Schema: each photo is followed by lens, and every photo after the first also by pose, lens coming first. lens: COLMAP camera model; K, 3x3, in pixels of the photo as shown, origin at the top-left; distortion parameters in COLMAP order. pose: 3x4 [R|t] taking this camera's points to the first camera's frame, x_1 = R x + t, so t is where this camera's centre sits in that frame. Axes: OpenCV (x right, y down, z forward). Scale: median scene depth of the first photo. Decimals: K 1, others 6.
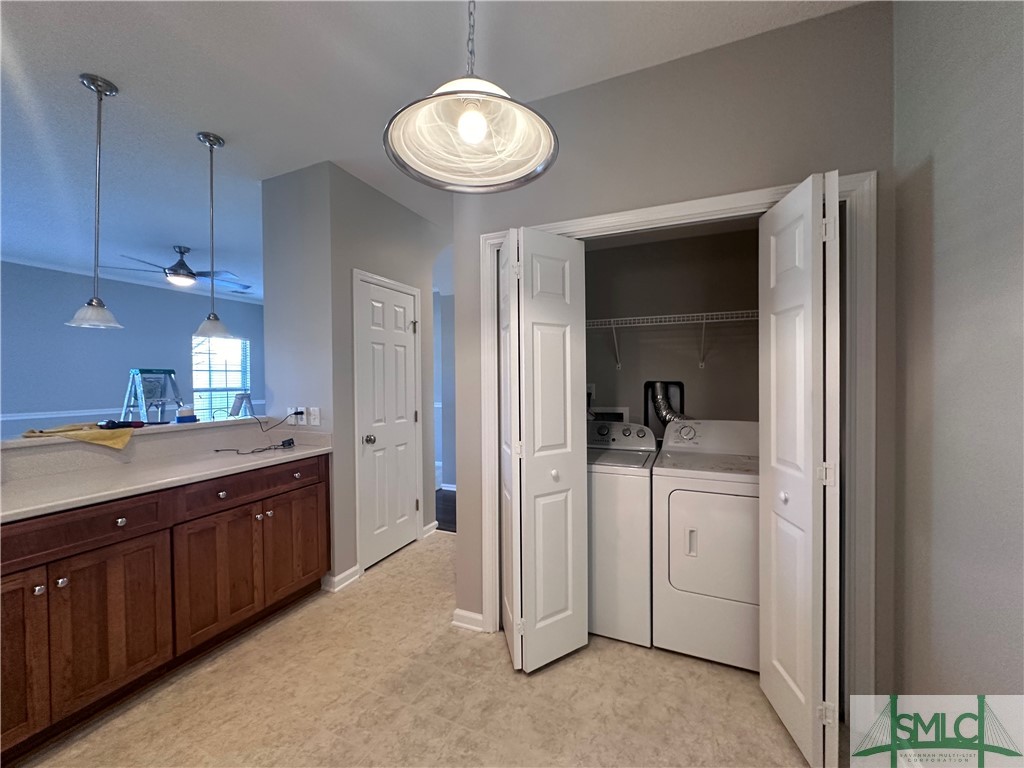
lens RADIAL K [[405.7, 0, 506.2], [0, 405.7, 380.7], [0, 0, 1]] dist [0.001538, -0.001045]
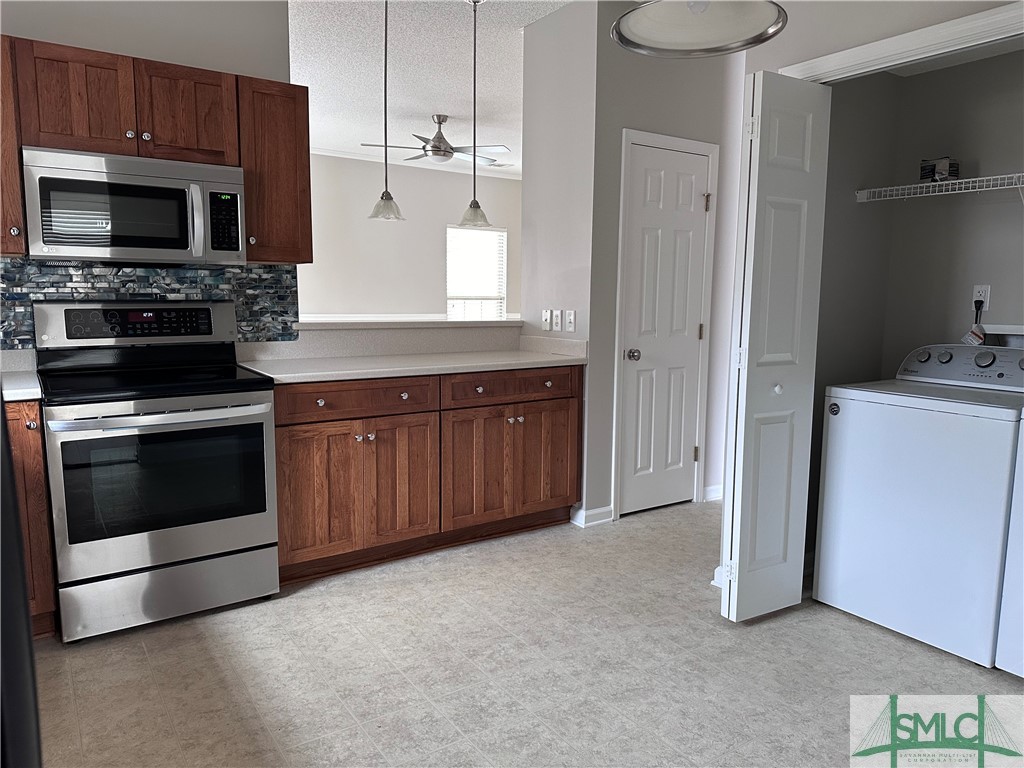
lens RADIAL K [[731.2, 0, 511.3], [0, 731.2, 386.2], [0, 0, 1]] dist [0.080625, -0.008990]
pose [[0.849453, 0.086890, -0.520461, 0.272500], [-0.024503, 0.991780, 0.125585, 0.043330], [0.527095, -0.093925, 0.844600, -0.431607]]
